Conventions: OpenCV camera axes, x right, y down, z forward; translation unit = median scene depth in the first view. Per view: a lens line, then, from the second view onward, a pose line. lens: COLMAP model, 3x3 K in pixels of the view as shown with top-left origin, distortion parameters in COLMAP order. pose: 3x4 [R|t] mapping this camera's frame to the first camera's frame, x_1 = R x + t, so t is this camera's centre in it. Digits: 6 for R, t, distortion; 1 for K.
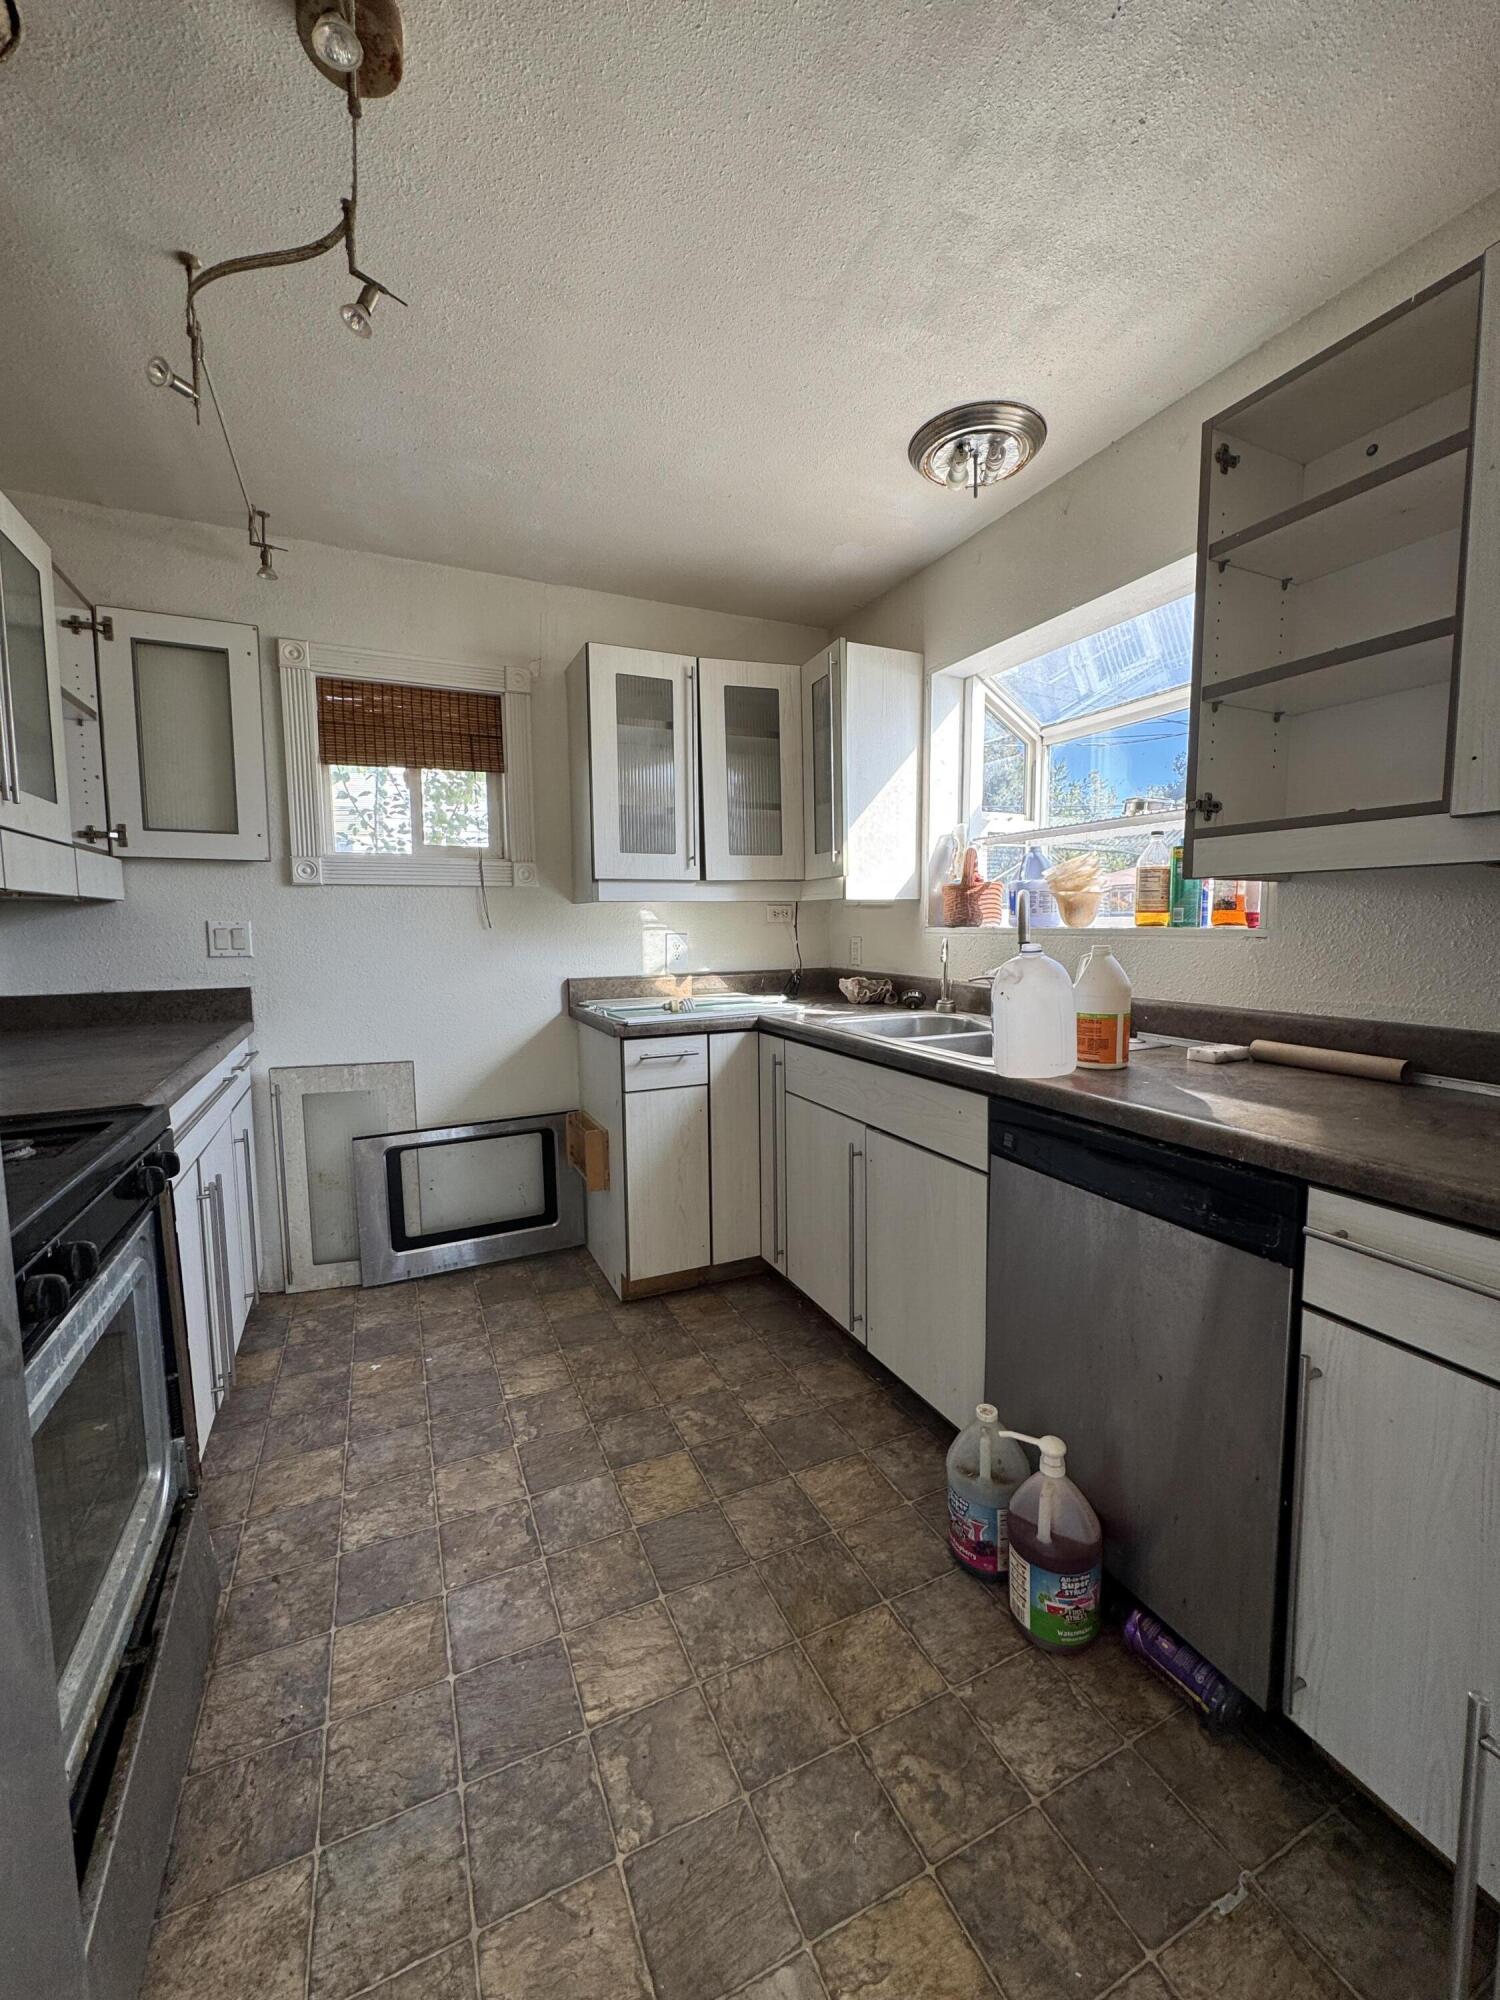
lens RADIAL K [[793.0, 0, 752.3], [0, 793.0, 995.5], [0, 0, 1]] dist [-0.002746, 0.000114]
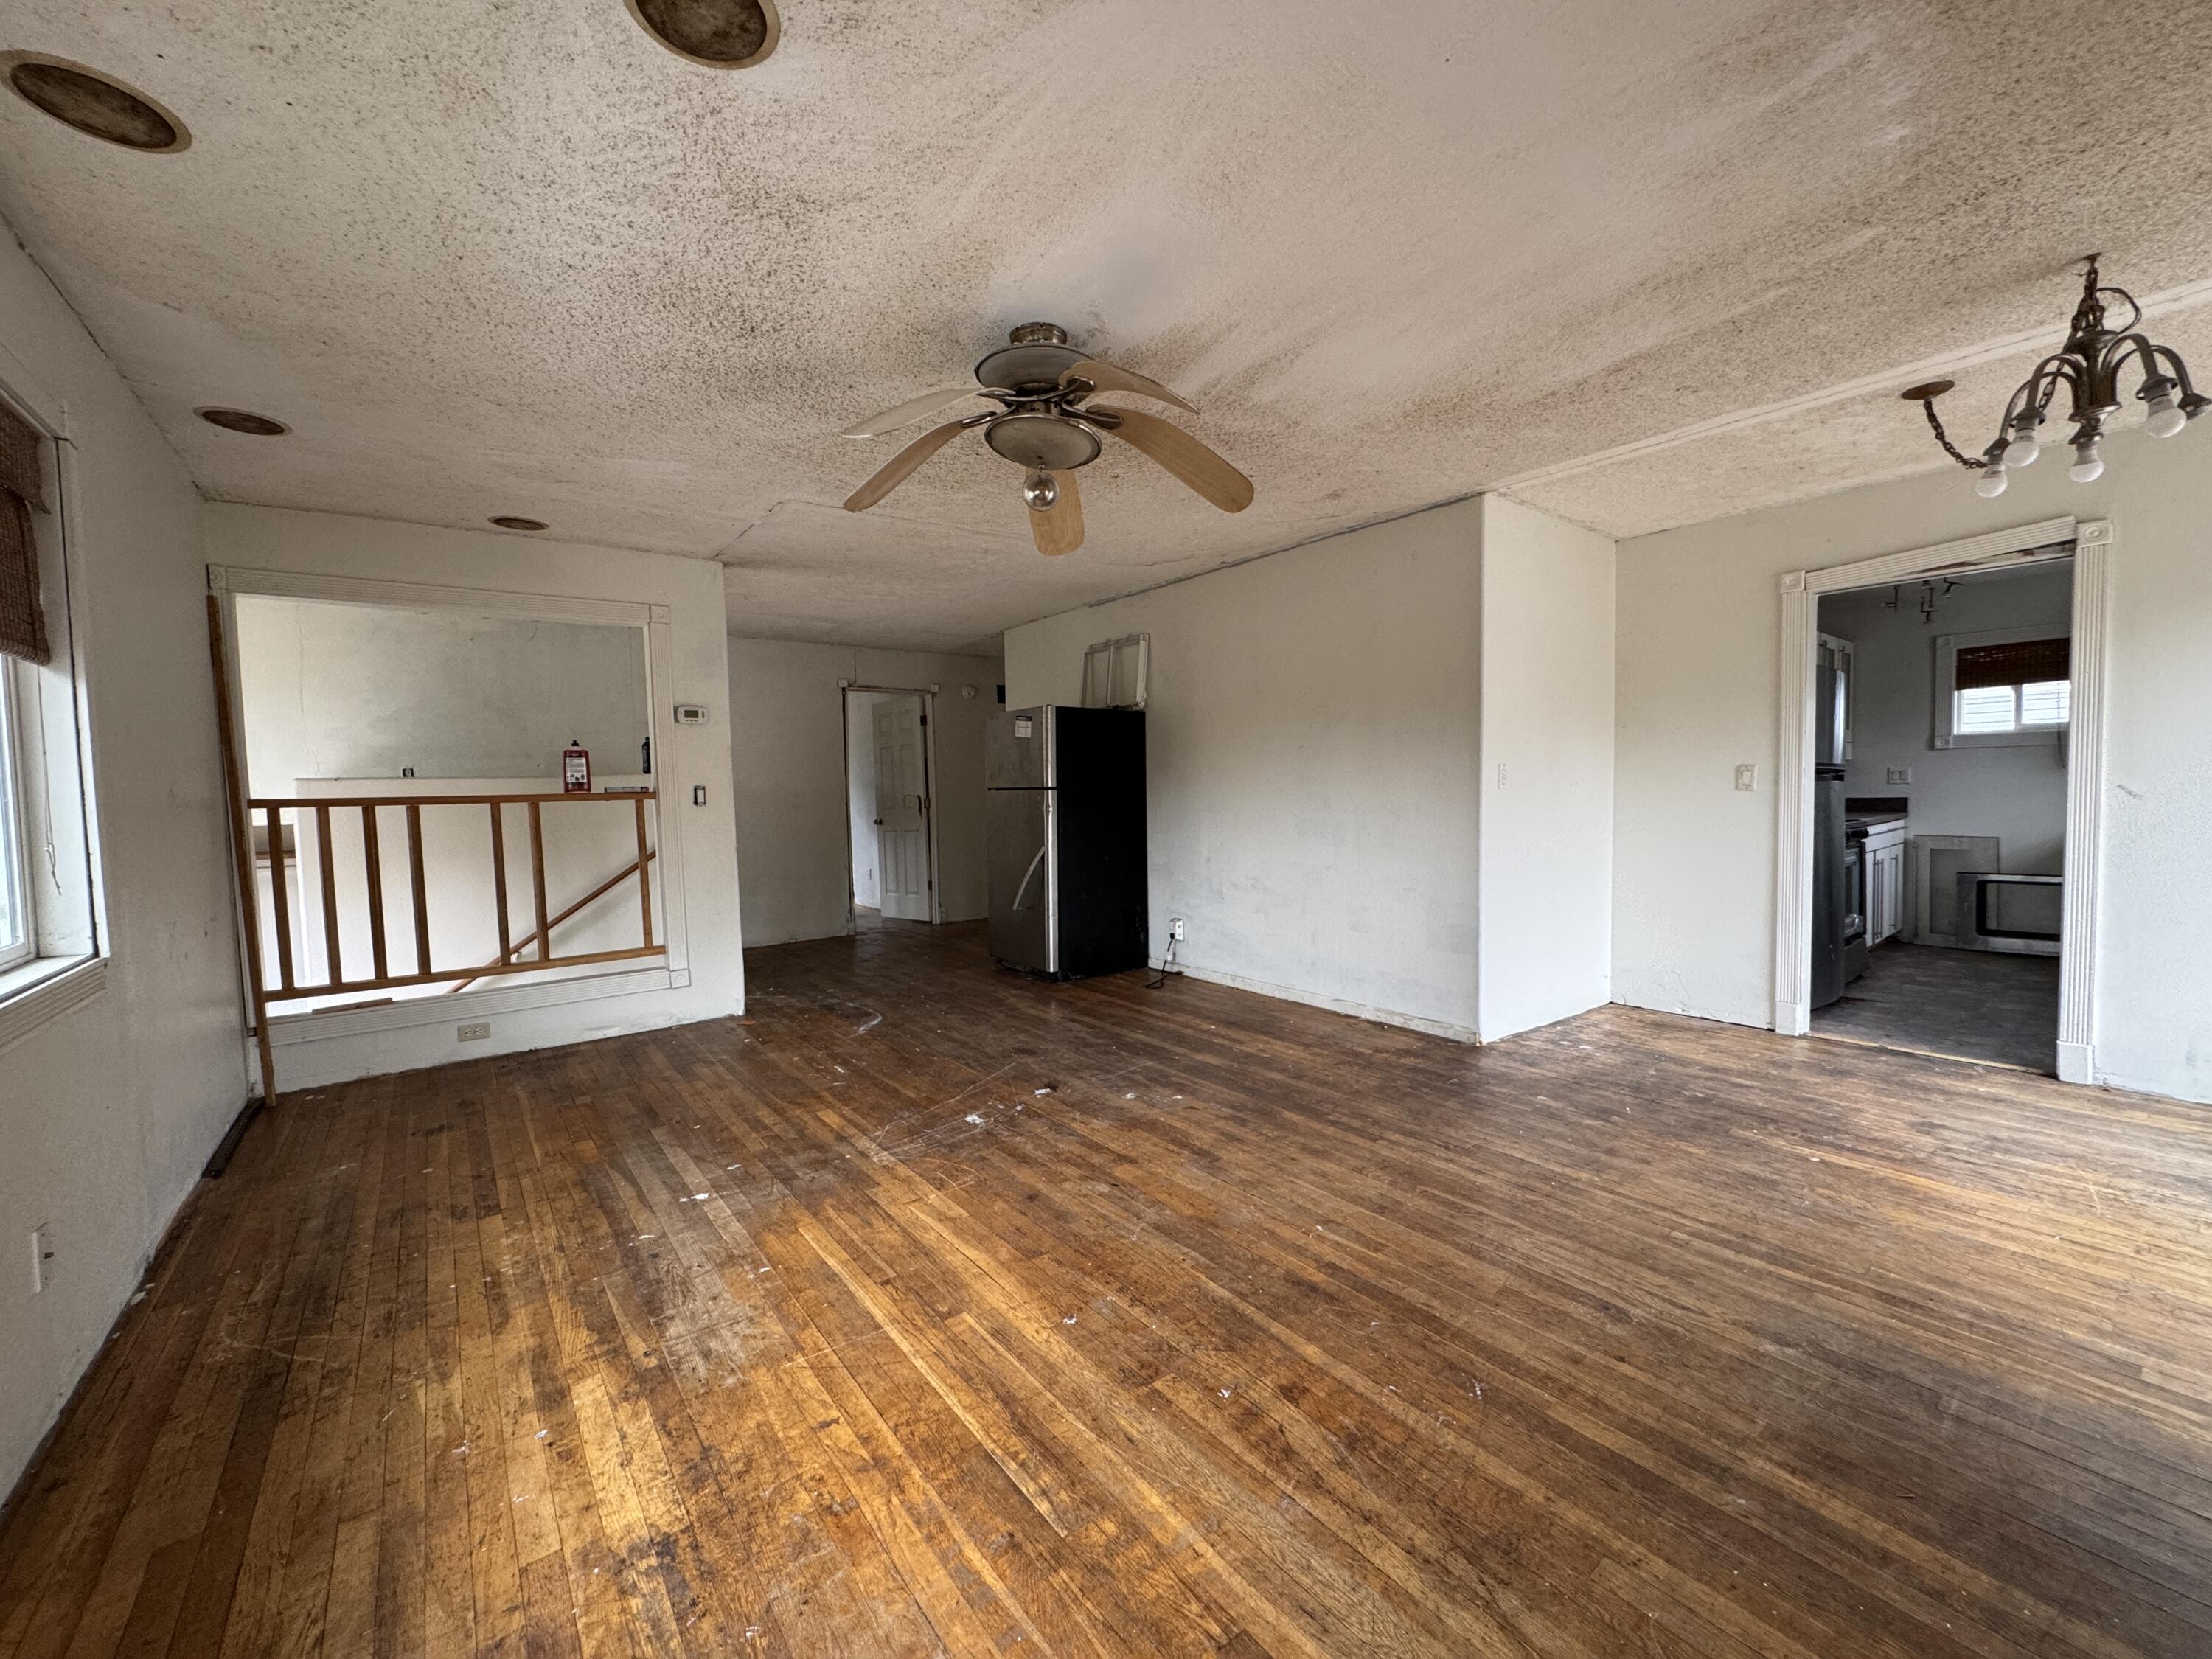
lens RADIAL K [[877.1, 0, 1104.0], [0, 877.1, 829.5], [0, 0, 1]] dist [-0.002746, 0.000114]
pose [[0.221866, 0.045369, -0.974021, 1.831776], [-0.068649, 0.997165, 0.030810, 0.231617], [0.972658, 0.060030, 0.224352, -2.522390]]
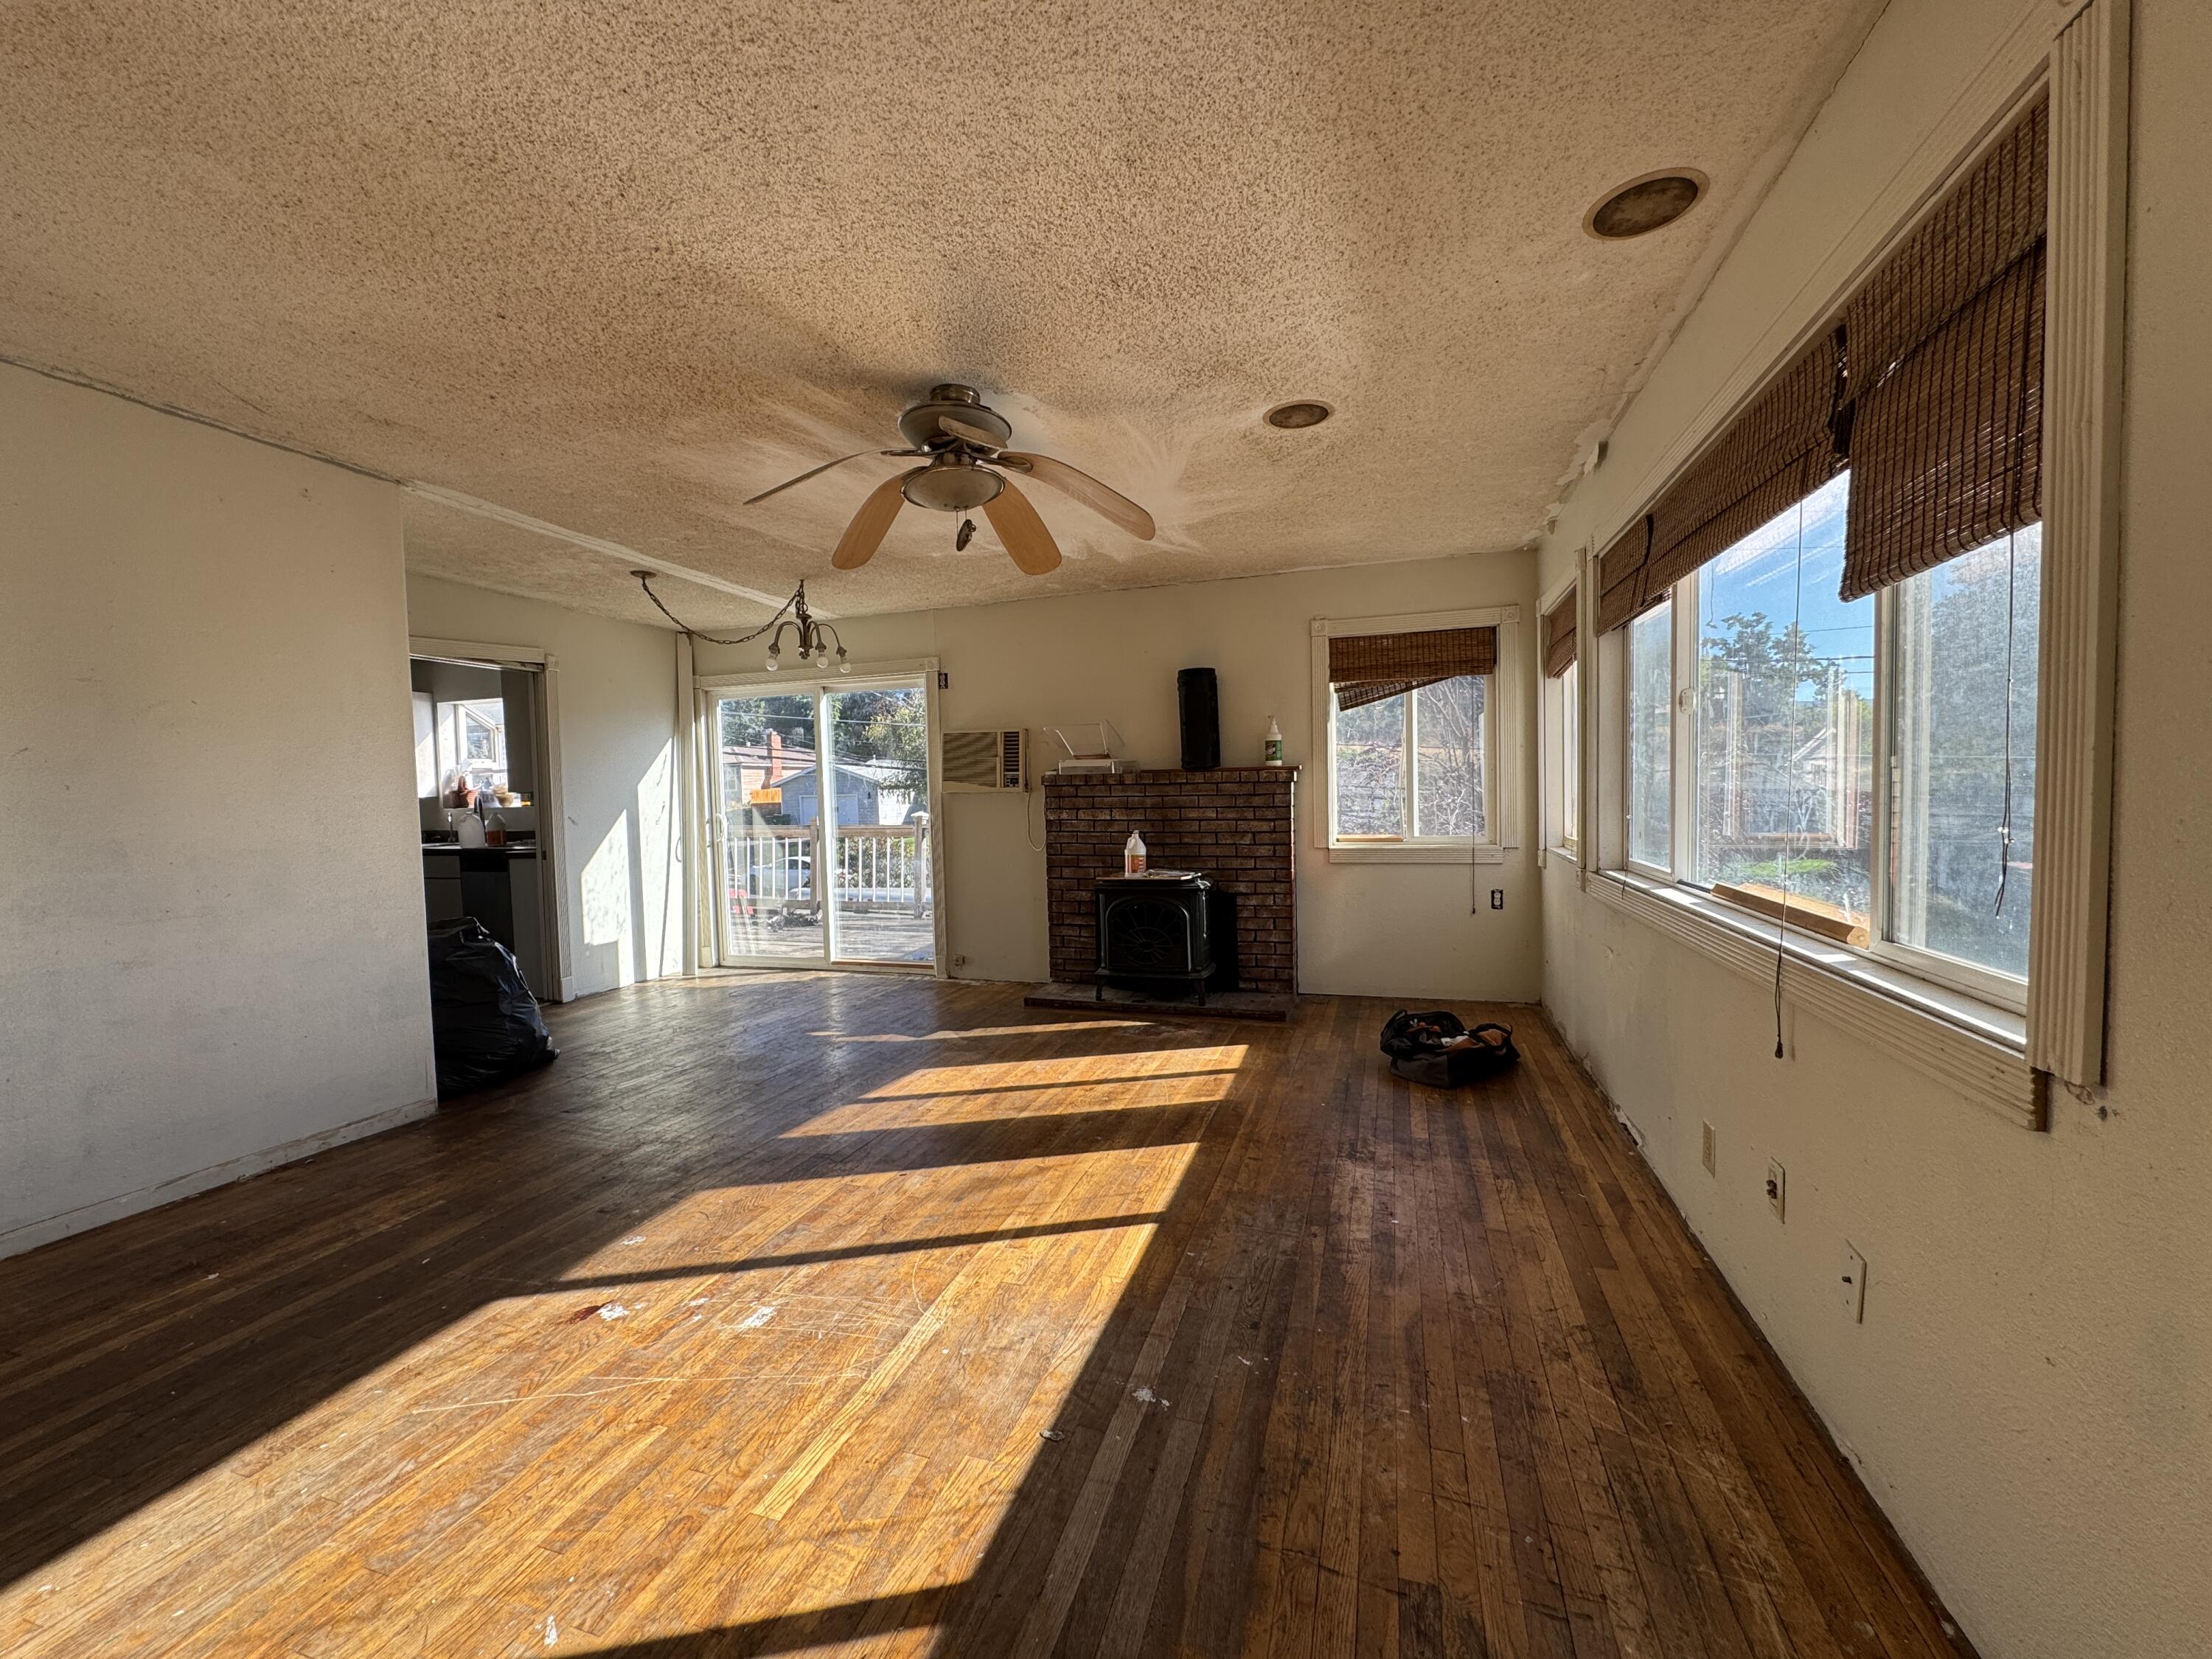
lens RADIAL K [[877.1, 0, 1104.0], [0, 877.1, 828.4], [0, 0, 1]] dist [-0.002746, 0.000114]
pose [[0.680406, -0.043920, 0.731518, -0.562879], [0.088470, 0.995825, -0.022500, 0.330068], [-0.727476, 0.080026, 0.681450, -3.550842]]
